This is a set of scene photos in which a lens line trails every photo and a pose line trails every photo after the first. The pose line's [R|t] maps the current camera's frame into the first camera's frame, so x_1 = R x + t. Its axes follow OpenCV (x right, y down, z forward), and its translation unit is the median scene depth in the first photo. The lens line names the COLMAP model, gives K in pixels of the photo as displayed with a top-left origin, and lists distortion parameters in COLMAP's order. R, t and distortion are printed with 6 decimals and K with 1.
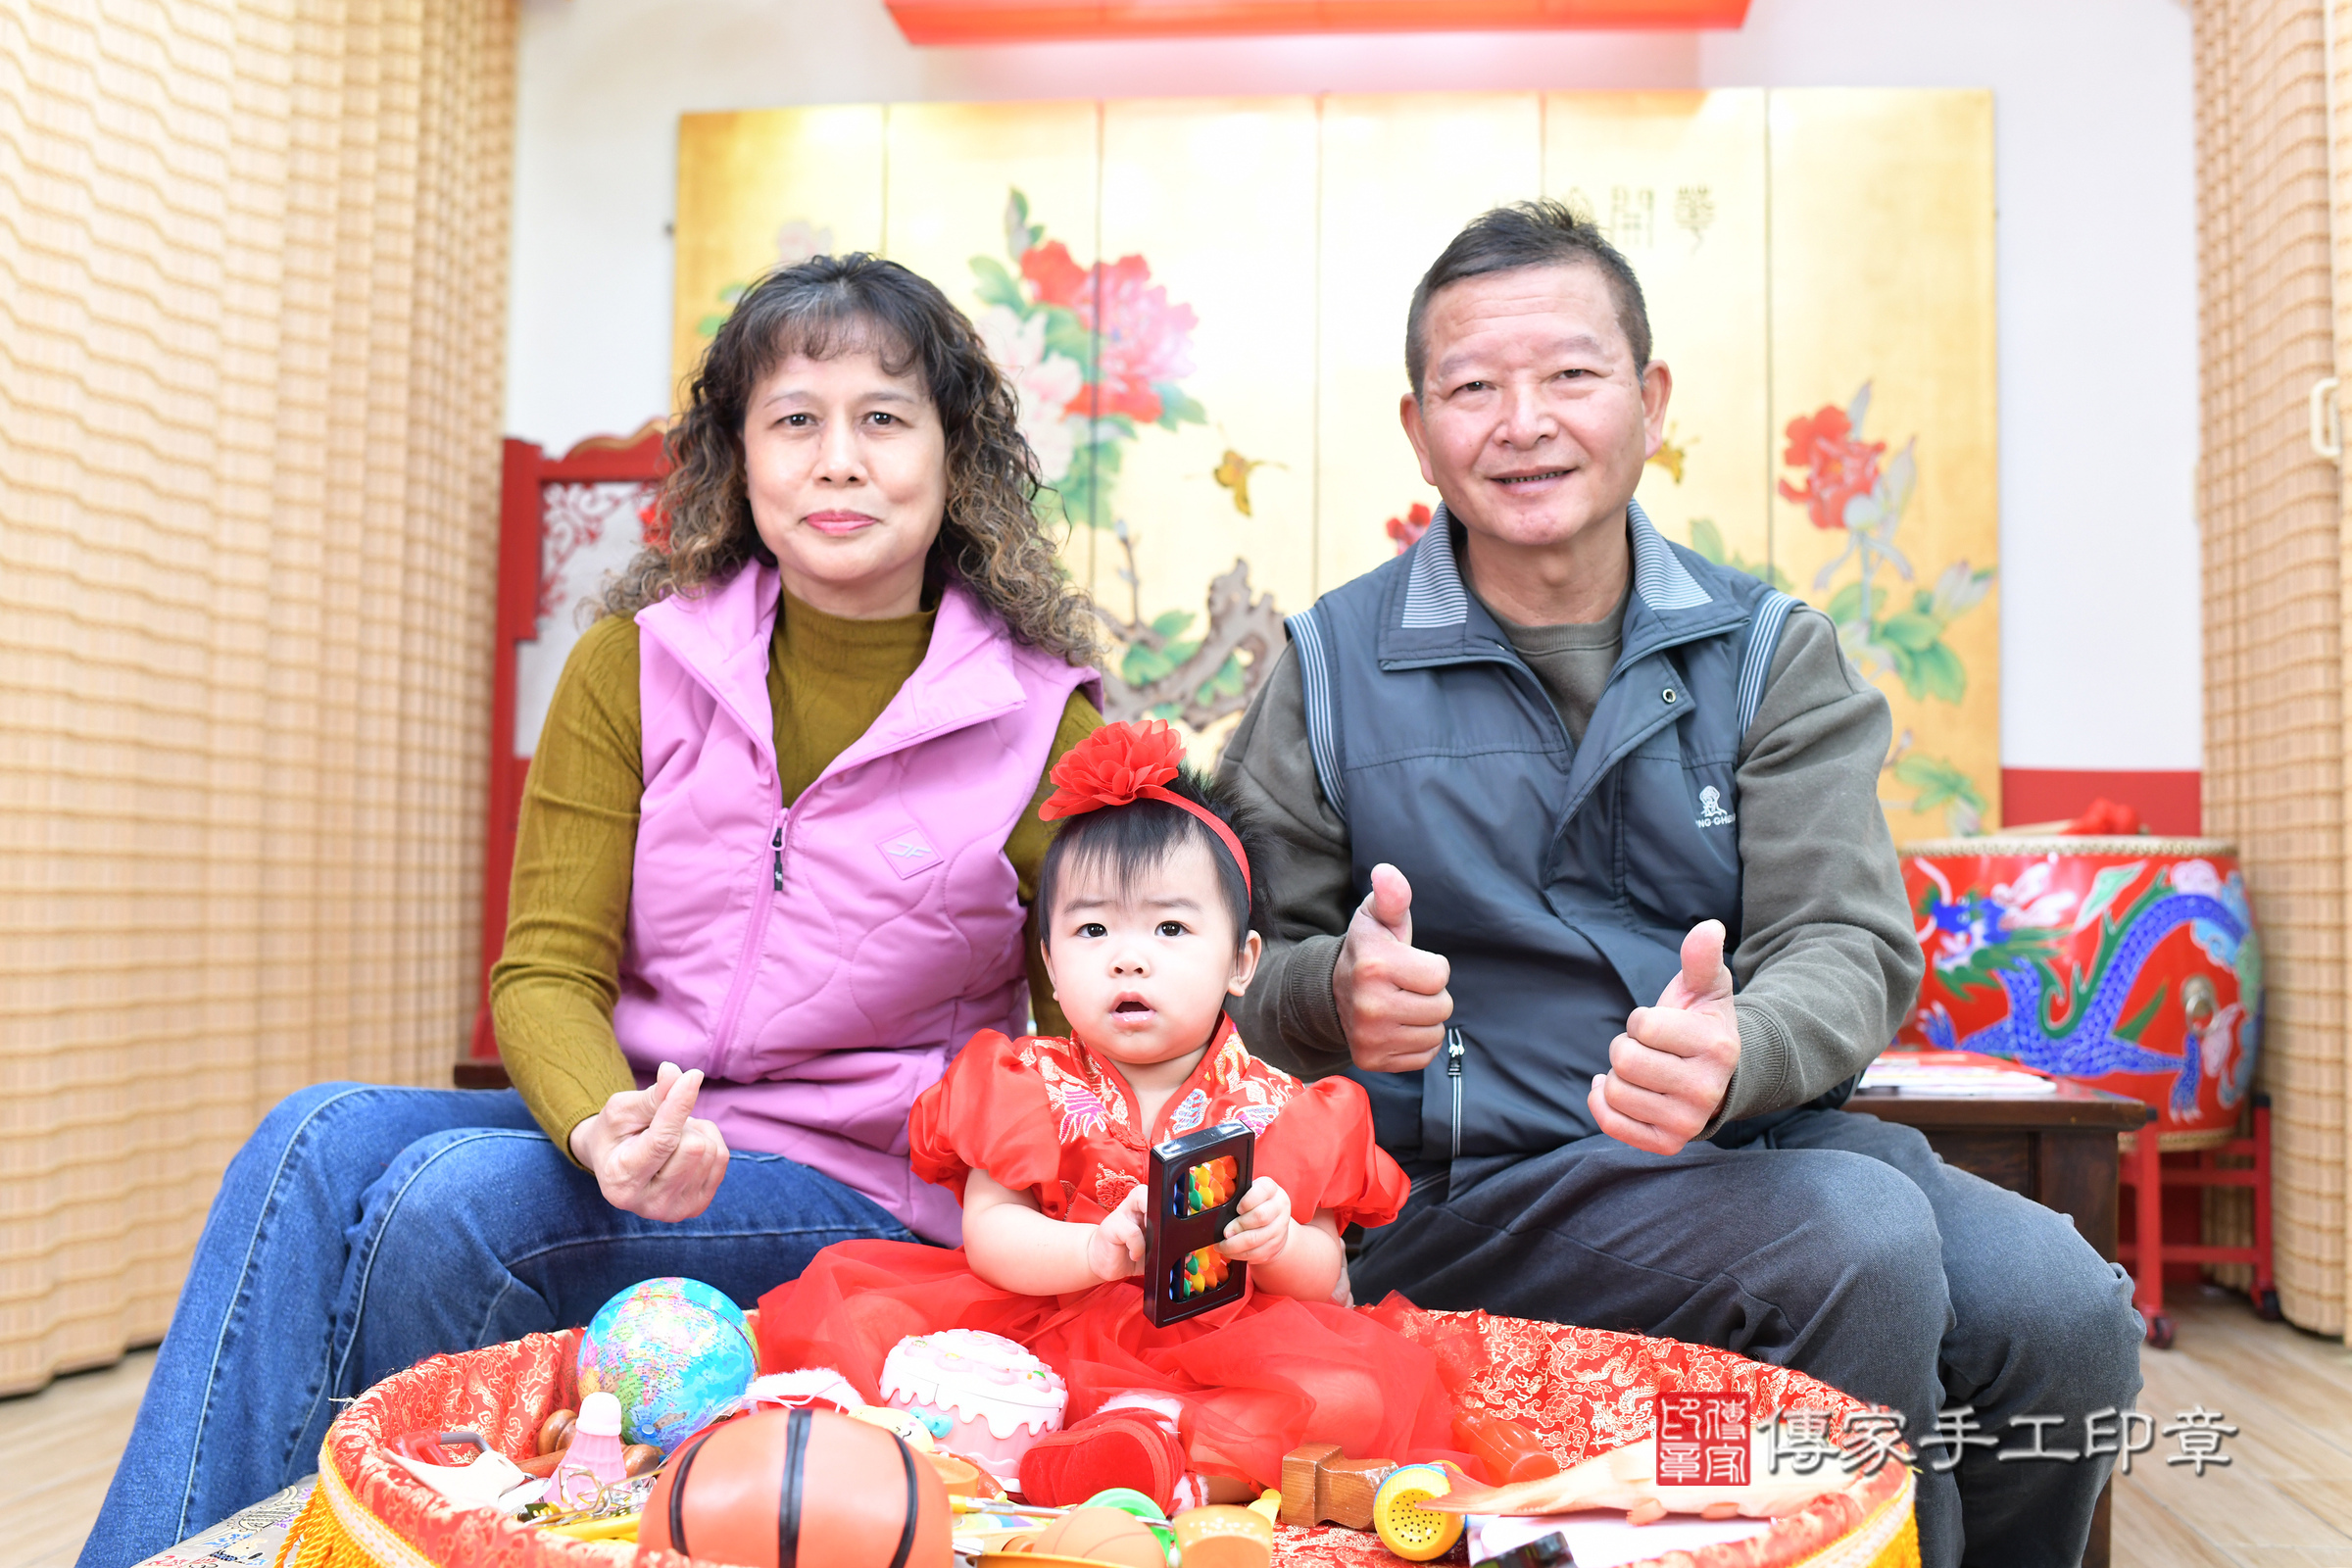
lens RADIAL K [[2428.9, 0, 1176.0], [0, 2428.9, 784.0], [0, 0, 1]] dist [-0.109002, 0.118868]
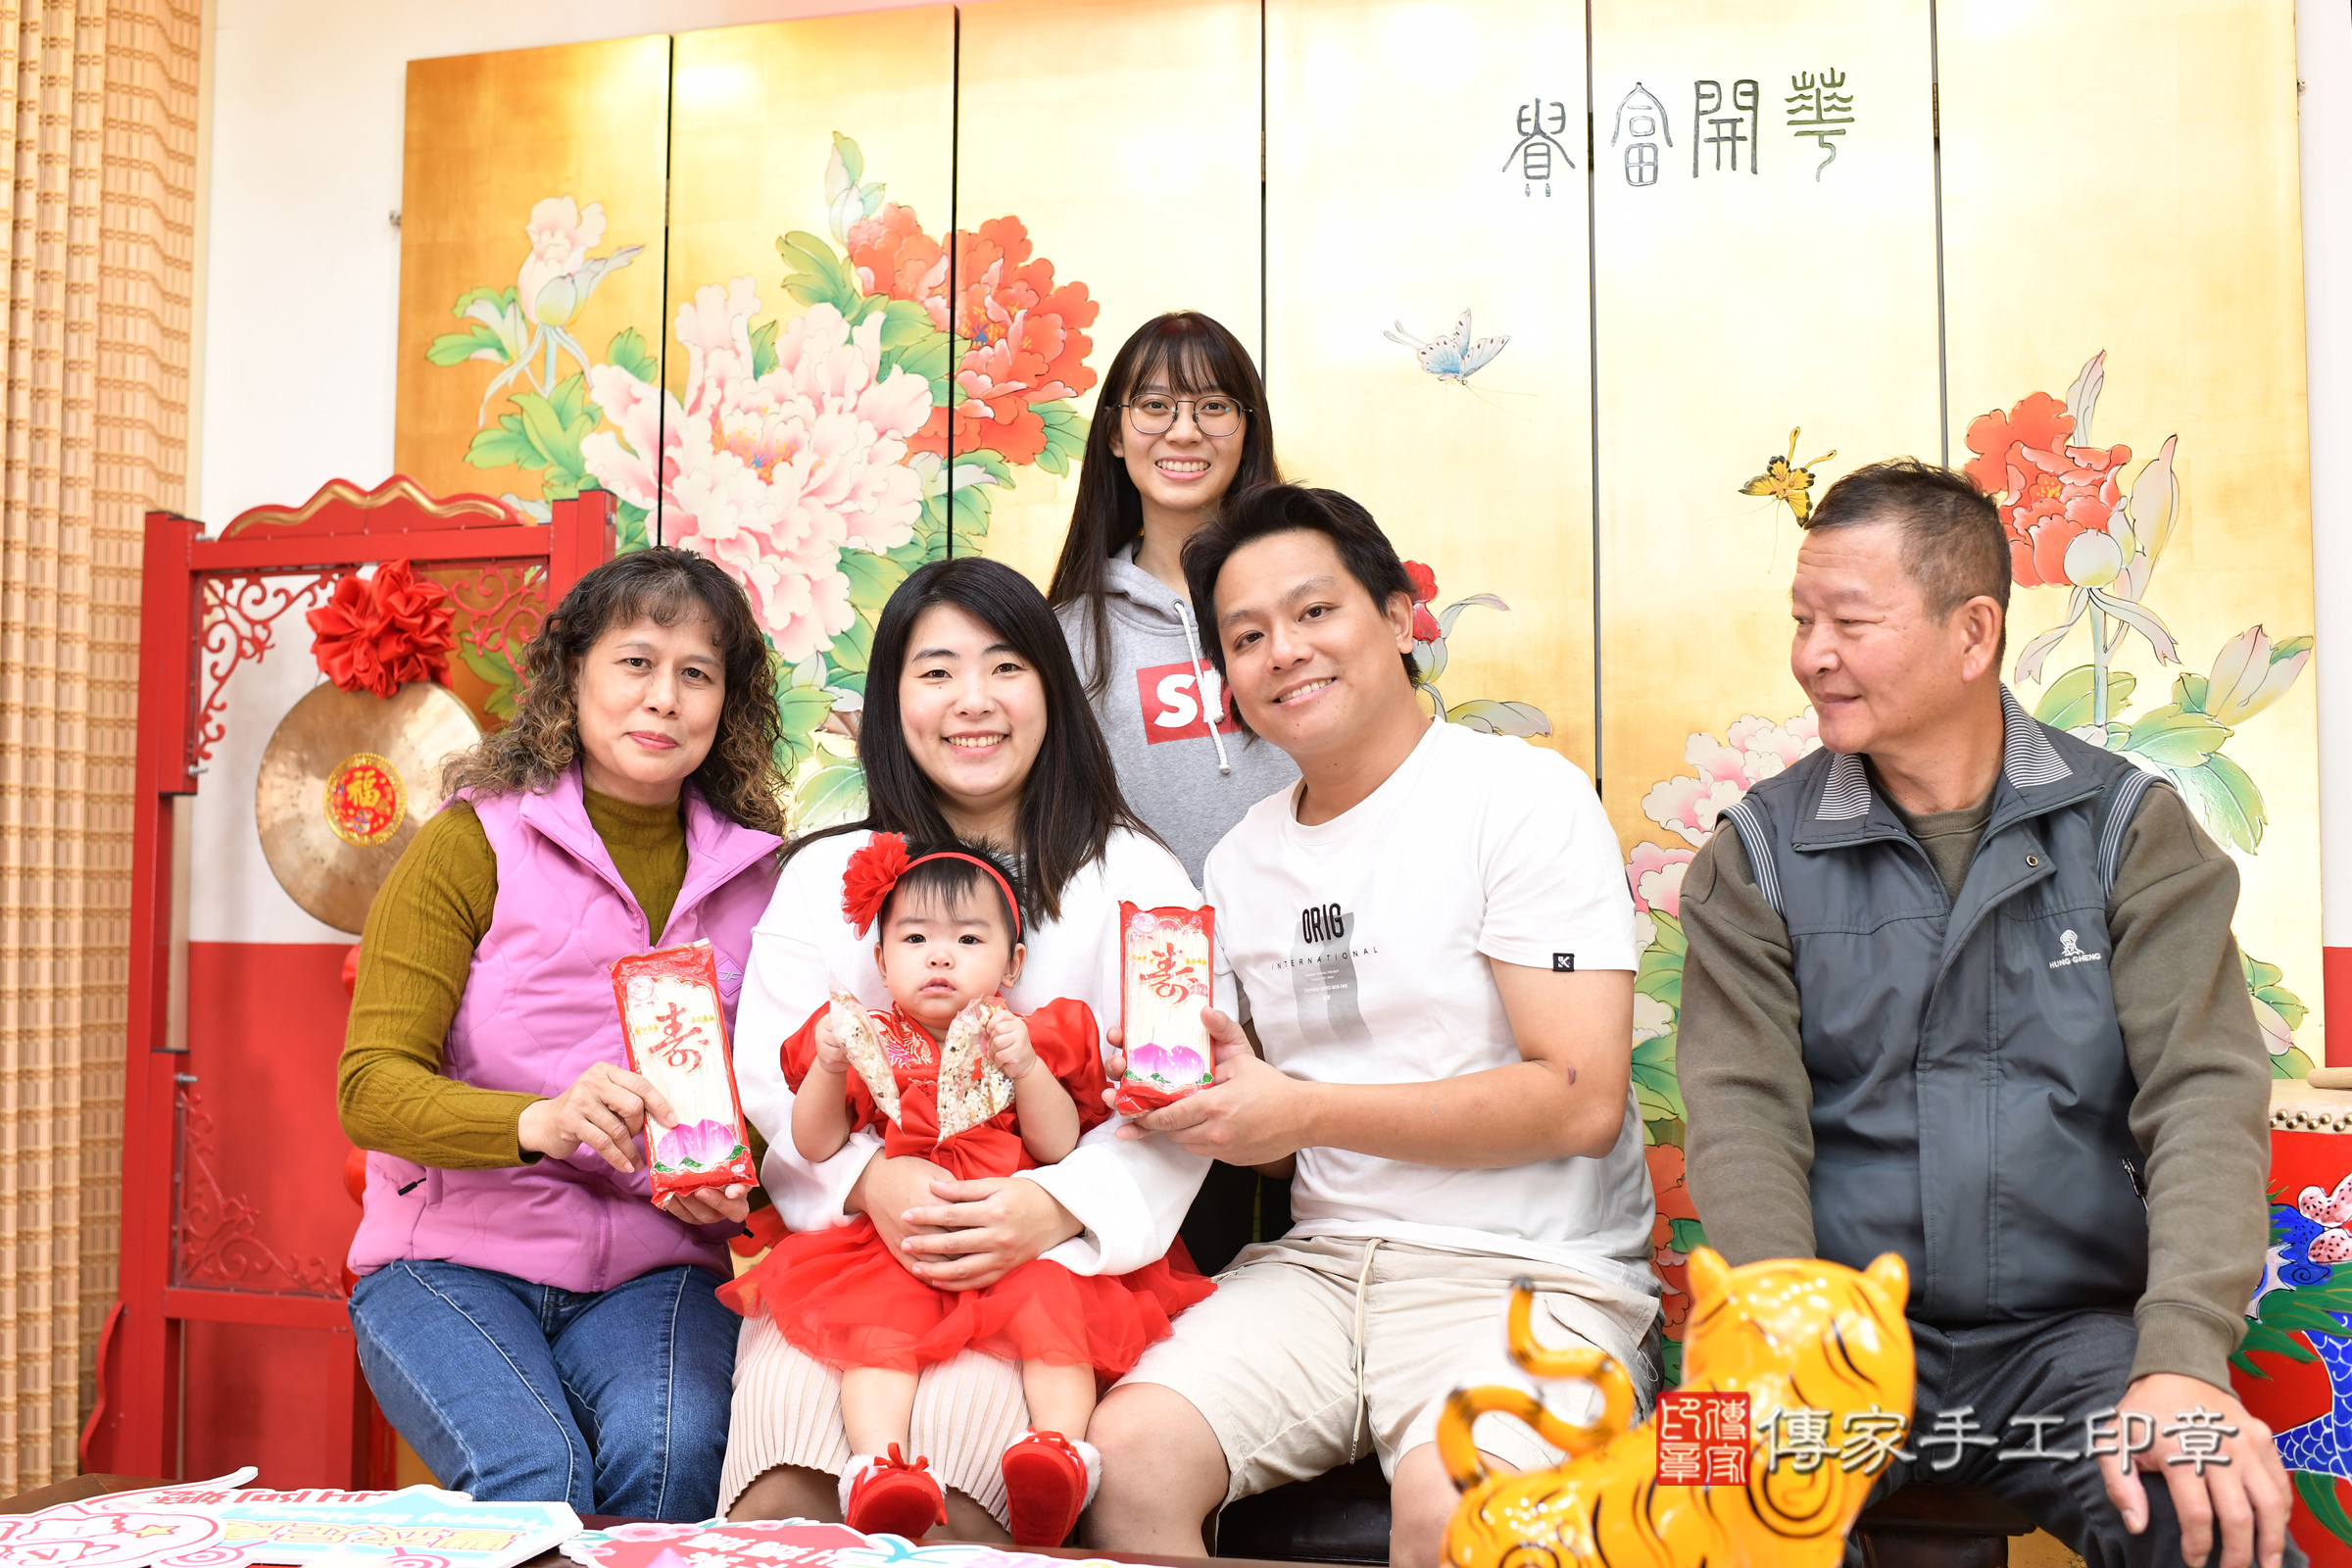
lens RADIAL K [[2518.2, 0, 1125.9], [0, 2518.2, 789.7], [0, 0, 1]] dist [-0.108504, 0.123542]
pose [[0.989538, -0.018774, -0.143046, 0.127640], [0.017049, 0.999767, -0.013273, -0.048031], [0.143261, 0.010695, 0.989627, 0.315639]]
